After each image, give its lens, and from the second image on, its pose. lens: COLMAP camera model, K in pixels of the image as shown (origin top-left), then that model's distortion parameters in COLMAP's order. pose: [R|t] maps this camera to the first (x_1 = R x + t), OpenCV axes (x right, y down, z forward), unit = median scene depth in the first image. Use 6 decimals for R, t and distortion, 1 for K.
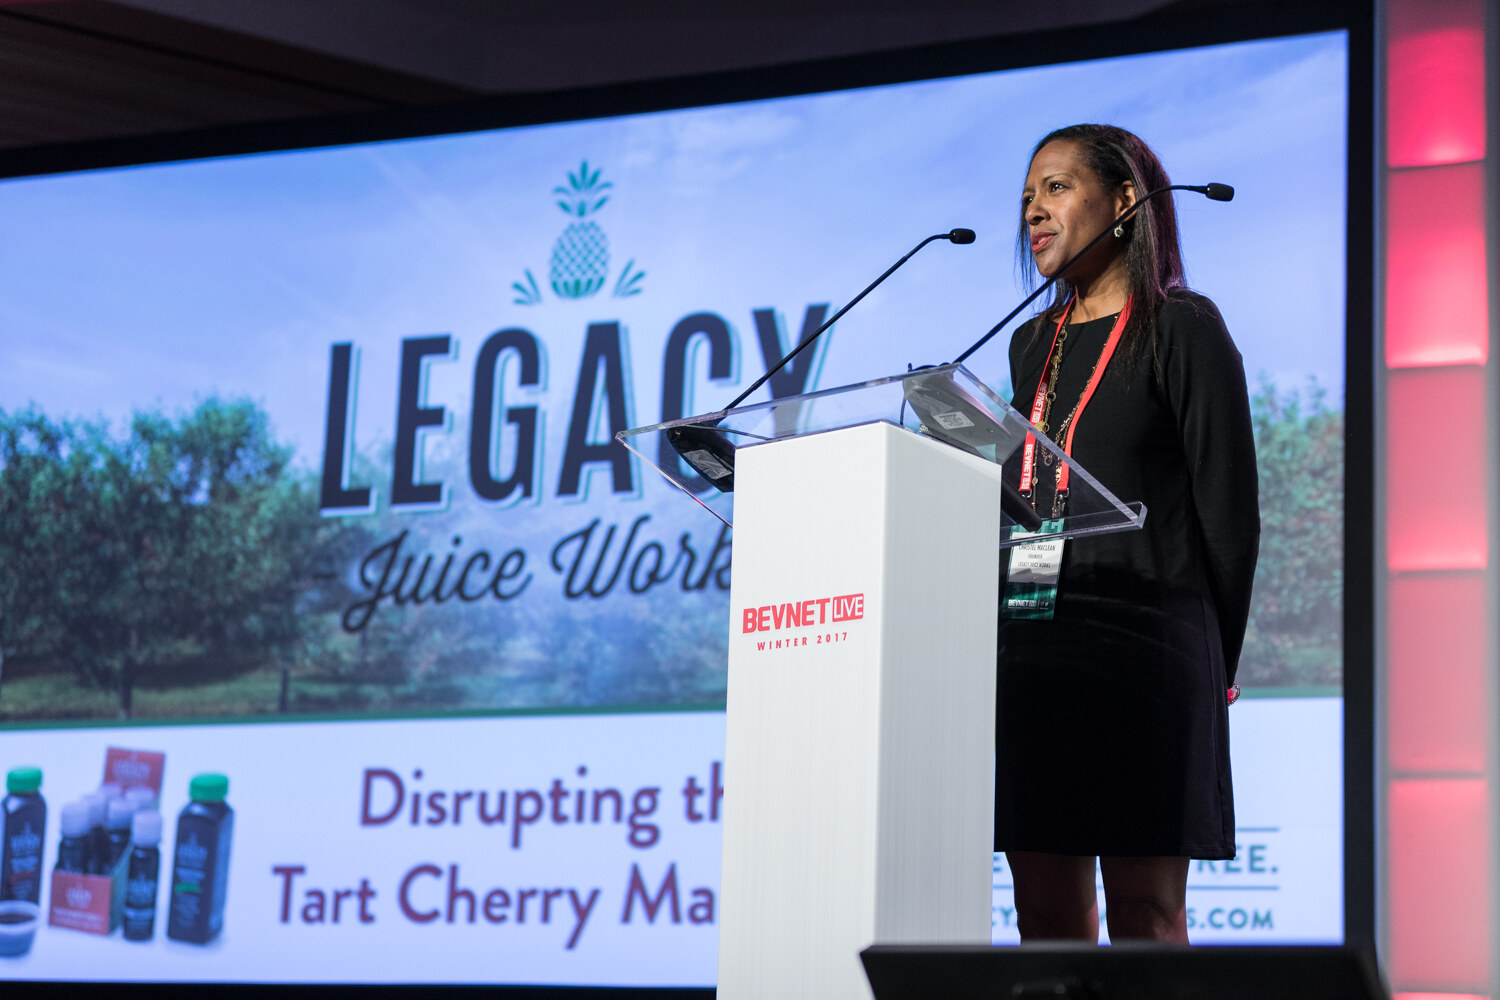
lens RADIAL K [[3269.7, 0, 738.2], [0, 3269.7, 494.9], [0, 0, 1]] dist [0.128569, 0.000000]
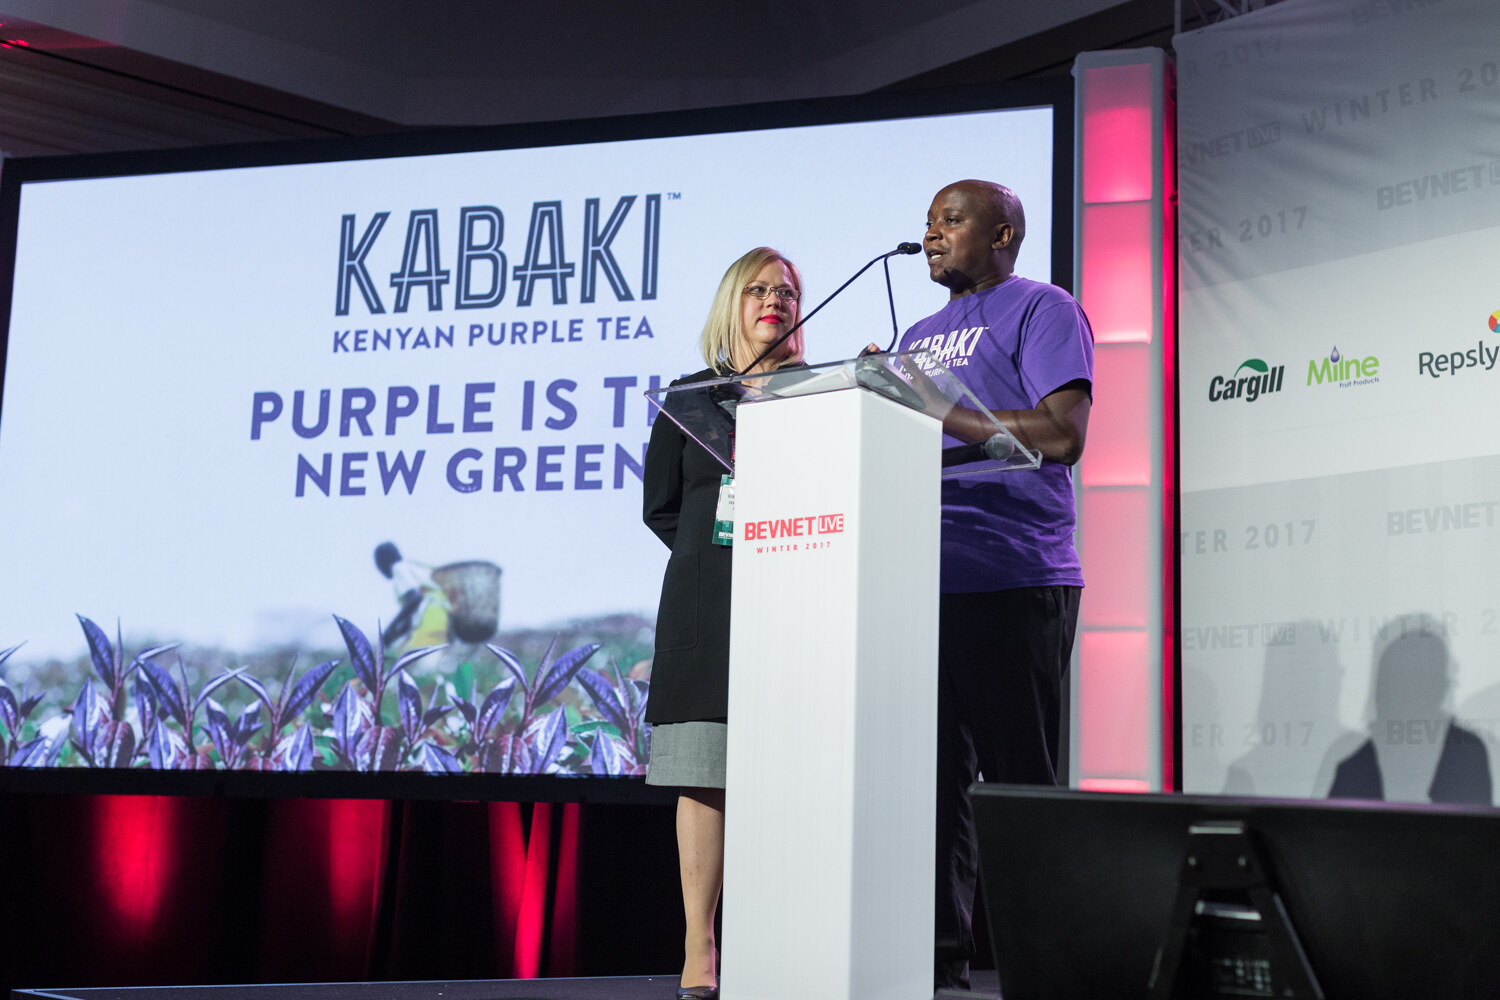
lens RADIAL K [[2305.5, 0, 763.8], [0, 2305.5, 490.6], [0, 0, 1]] dist [0.019478, 0.000000]
pose [[0.992777, 0.011902, 0.119384, -0.106630], [-0.015956, 0.999326, 0.033059, -0.010649], [-0.118910, -0.034725, 0.992298, 0.041125]]
